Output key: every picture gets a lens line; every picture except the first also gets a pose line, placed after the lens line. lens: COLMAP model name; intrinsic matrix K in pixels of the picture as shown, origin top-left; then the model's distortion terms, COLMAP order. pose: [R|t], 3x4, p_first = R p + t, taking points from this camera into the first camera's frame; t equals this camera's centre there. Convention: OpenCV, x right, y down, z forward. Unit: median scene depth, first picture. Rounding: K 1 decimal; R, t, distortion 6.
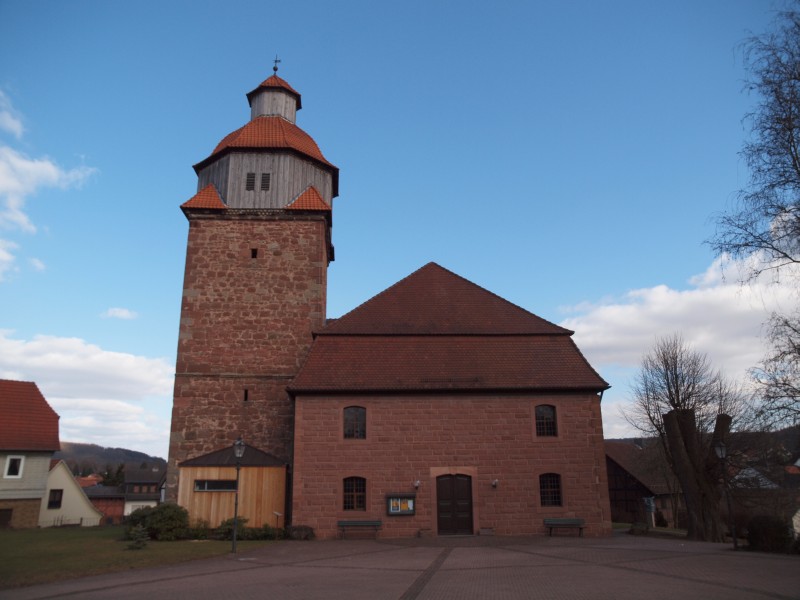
lens RADIAL K [[641.7, 0, 400.0], [0, 641.7, 300.0], [0, 0, 1]] dist [-0.137450, 0.010463]
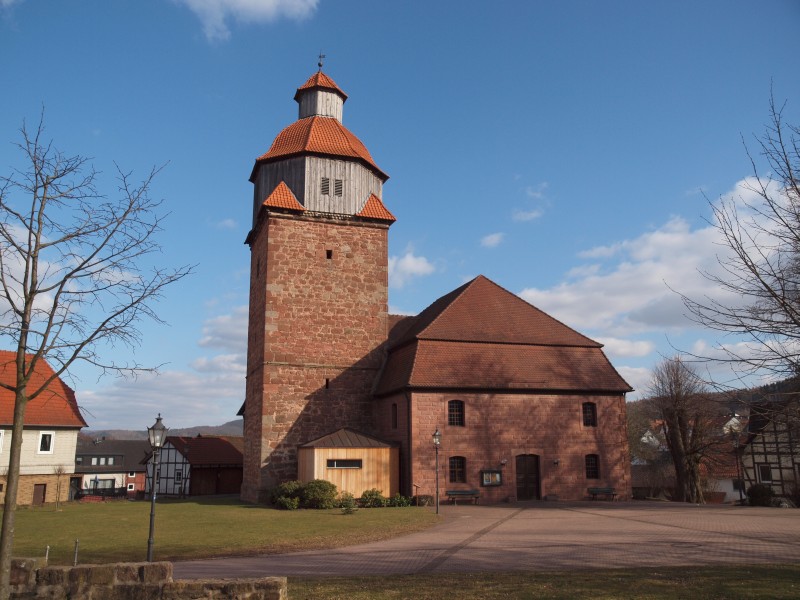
lens RADIAL K [[742.6, 0, 400.0], [0, 742.6, 300.0], [0, 0, 1]] dist [-0.181742, -0.012076]
pose [[0.965508, 0.064110, 0.252355, -0.435709], [-0.082308, 0.994663, 0.062221, -0.085953], [-0.247020, -0.080846, 0.965632, -0.276413]]
